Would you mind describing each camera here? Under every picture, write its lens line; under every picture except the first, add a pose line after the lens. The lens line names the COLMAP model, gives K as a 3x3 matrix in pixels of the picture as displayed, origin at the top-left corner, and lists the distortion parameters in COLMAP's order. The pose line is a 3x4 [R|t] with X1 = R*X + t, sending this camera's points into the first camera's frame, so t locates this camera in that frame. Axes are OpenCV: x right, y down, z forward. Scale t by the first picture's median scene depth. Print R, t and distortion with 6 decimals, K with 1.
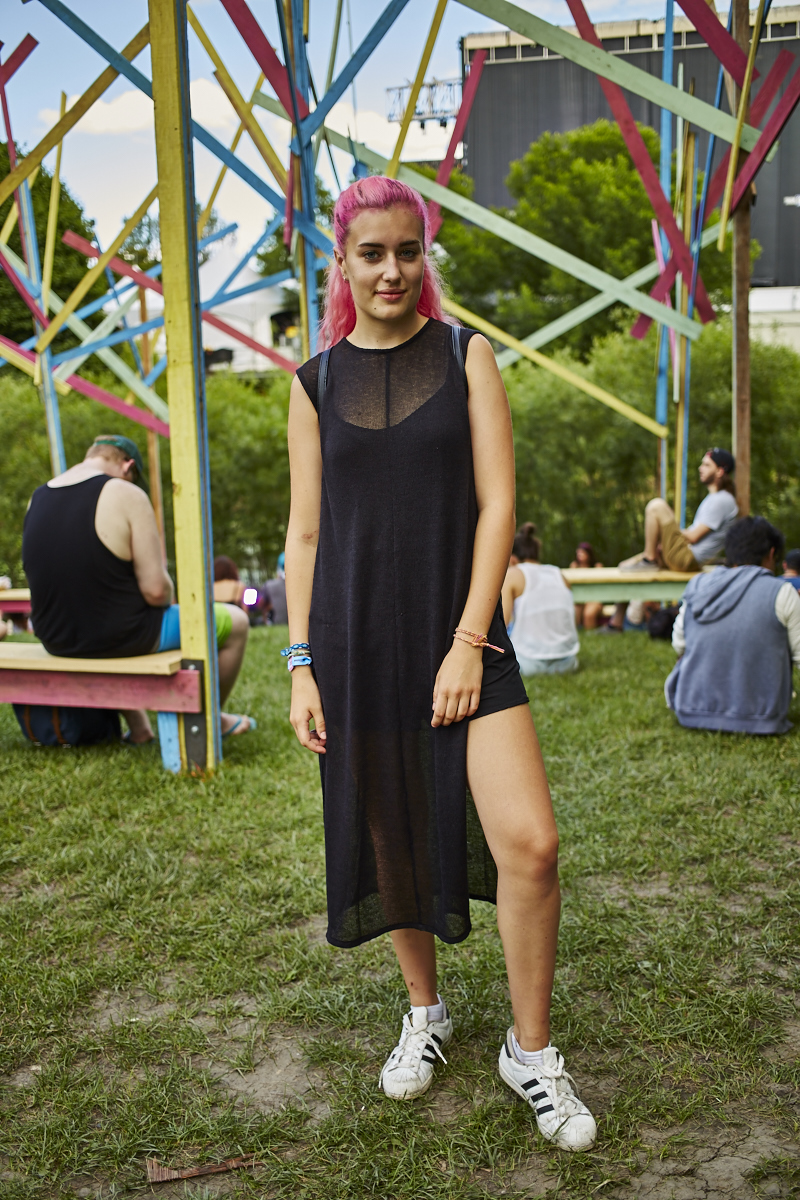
lens RADIAL K [[1317.7, 0, 400.0], [0, 1317.7, 600.0], [0, 0, 1]] dist [-0.010708, -0.013754]
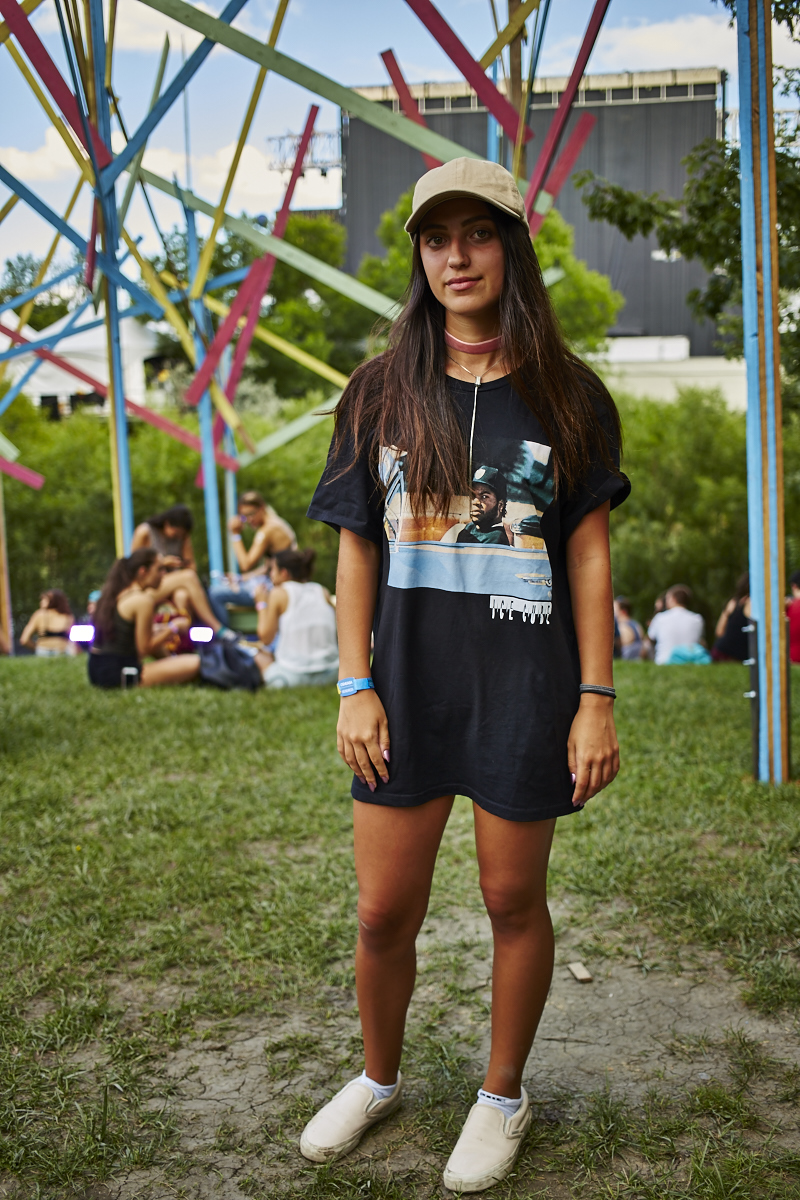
lens RADIAL K [[1317.7, 0, 400.0], [0, 1317.7, 600.0], [0, 0, 1]] dist [-0.010708, -0.013754]
pose [[0.995930, -0.000642, 0.090128, 0.155436], [0.003751, 0.999403, -0.034331, 0.039850], [-0.090052, 0.034529, 0.995338, -0.124203]]
